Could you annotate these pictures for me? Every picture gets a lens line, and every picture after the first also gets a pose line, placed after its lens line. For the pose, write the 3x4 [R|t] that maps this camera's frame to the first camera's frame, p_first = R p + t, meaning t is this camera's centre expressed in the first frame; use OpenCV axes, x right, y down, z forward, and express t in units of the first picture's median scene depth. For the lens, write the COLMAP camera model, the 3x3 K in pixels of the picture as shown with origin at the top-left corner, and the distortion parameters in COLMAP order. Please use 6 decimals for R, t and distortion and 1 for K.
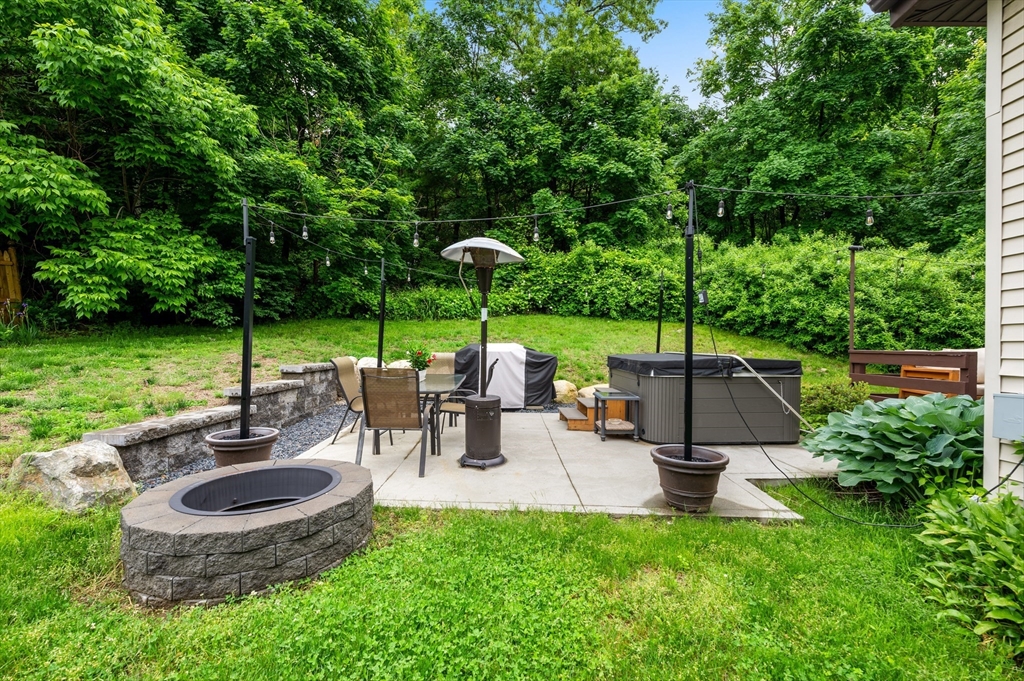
lens RADIAL K [[424.2, 0, 512.0], [0, 424.2, 340.5], [0, 0, 1]] dist [-0.000739, -0.000017]
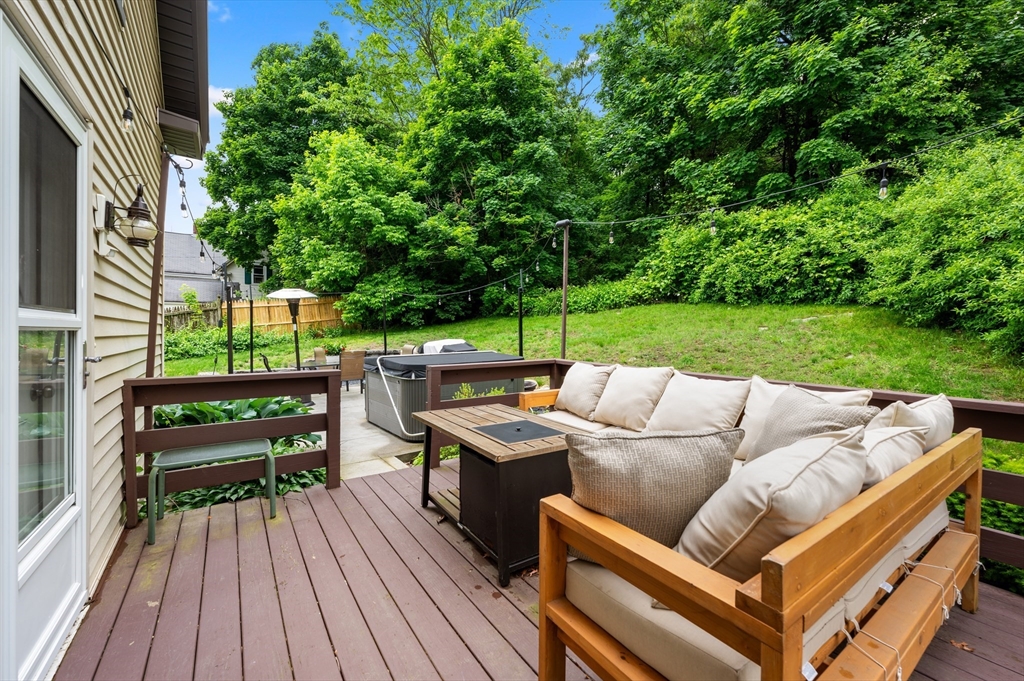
lens RADIAL K [[424.2, 0, 512.0], [0, 424.2, 340.5], [0, 0, 1]] dist [-0.000739, -0.000017]
pose [[0.576557, 0.021742, -0.816768, 0.731116], [0.016671, 0.999125, 0.038364, -0.026266], [0.816887, -0.035736, 0.575690, 0.239231]]
